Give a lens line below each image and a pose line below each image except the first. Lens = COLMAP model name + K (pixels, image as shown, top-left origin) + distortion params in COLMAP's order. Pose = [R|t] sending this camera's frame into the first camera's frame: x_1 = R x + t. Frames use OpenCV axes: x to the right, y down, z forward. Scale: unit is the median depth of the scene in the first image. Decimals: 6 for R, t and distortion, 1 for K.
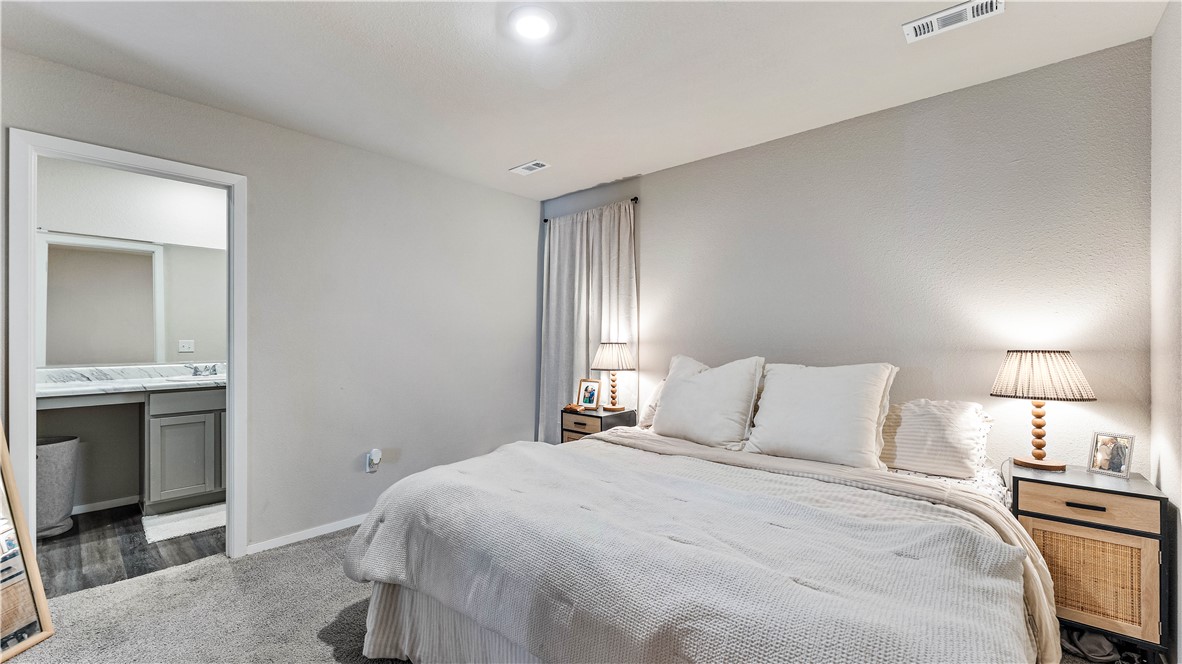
lens RADIAL K [[477.2, 0, 583.1], [0, 477.2, 328.1], [0, 0, 1]] dist [-0.001633, -0.000028]
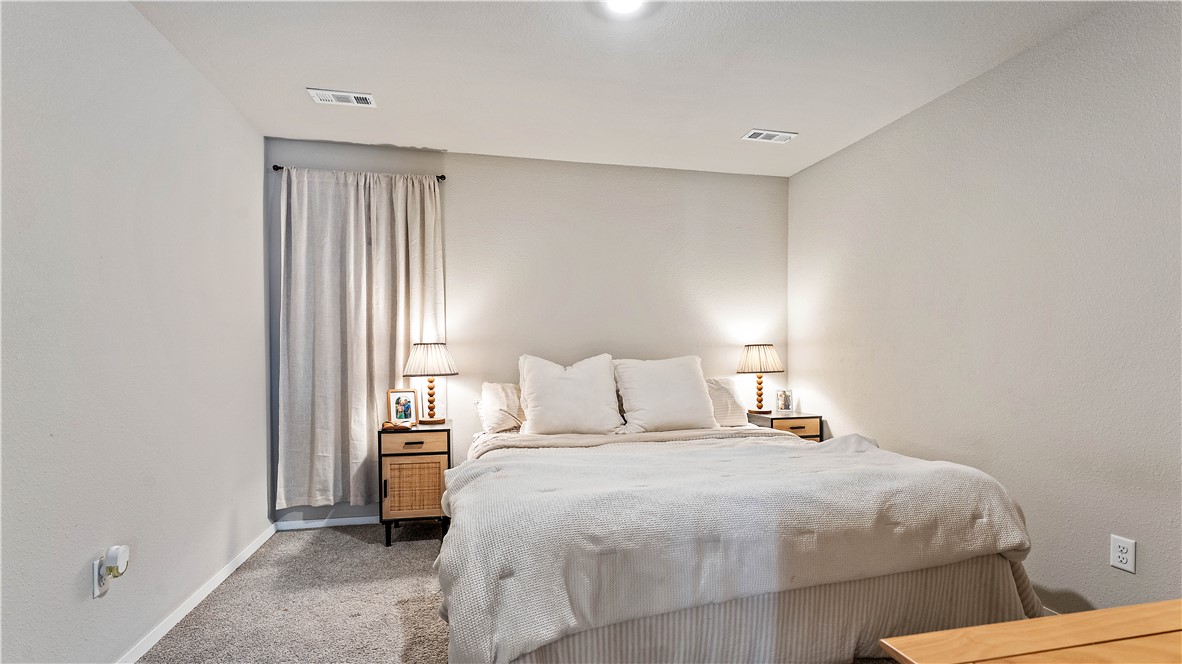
lens RADIAL K [[528.2, 0, 591.0], [0, 528.2, 347.3], [0, 0, 1]] dist [-0.001818, -0.000089]
pose [[0.585271, -0.003690, 0.810829, -0.529743], [-0.011136, 0.999859, 0.012588, 0.022915], [-0.810761, -0.016397, 0.585148, 0.226803]]
